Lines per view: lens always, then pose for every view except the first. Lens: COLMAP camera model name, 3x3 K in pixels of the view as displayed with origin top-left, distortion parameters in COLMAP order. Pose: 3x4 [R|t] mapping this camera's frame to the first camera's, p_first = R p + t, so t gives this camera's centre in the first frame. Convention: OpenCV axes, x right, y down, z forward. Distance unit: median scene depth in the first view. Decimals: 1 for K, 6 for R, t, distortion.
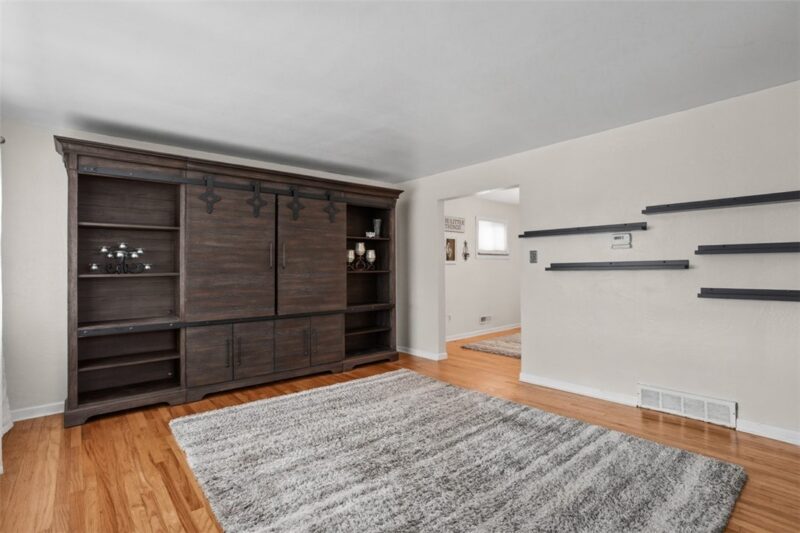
lens RADIAL K [[392.9, 0, 400.0], [0, 392.9, 266.5], [0, 0, 1]] dist [-0.034797, 0.000135]
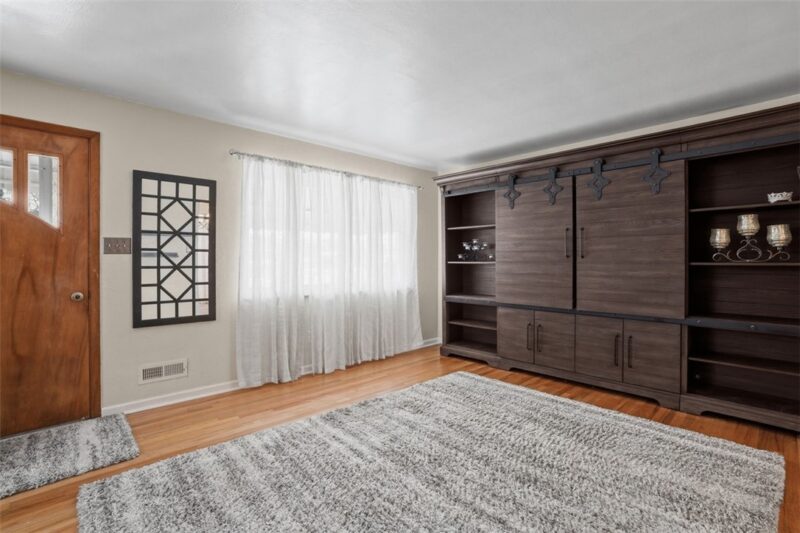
lens RADIAL K [[375.7, 0, 400.0], [0, 375.7, 266.5], [0, 0, 1]] dist [-0.064668, 0.029788]
pose [[0.044399, 0.025605, -0.998686, 0.575238], [0.005866, 0.999648, 0.025890, 0.000359], [0.998997, -0.007007, 0.044233, 0.620105]]
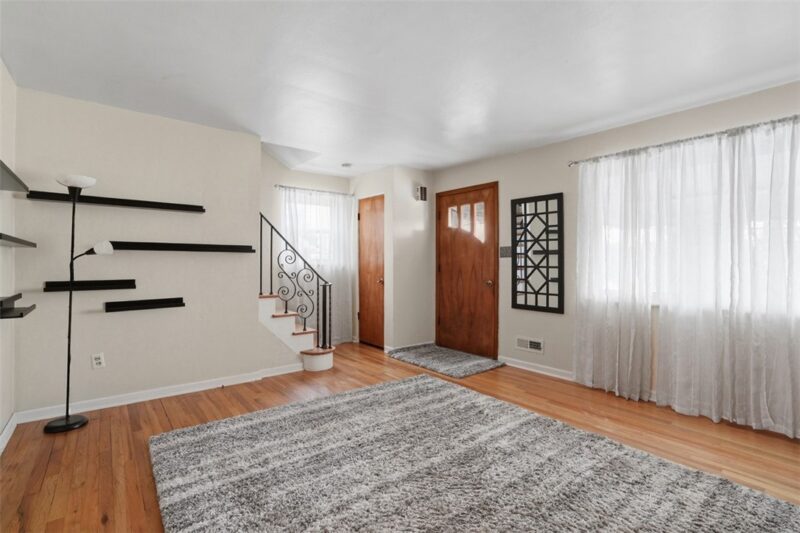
lens RADIAL K [[374.6, 0, 404.0], [0, 374.6, 262.2], [0, 0, 1]] dist [-0.059107, 0.030128]
pose [[-0.999651, 0.006626, 0.025579, 0.069224], [0.006472, 0.999961, -0.006064, 0.011152], [-0.025618, -0.005896, -0.999654, 1.265299]]
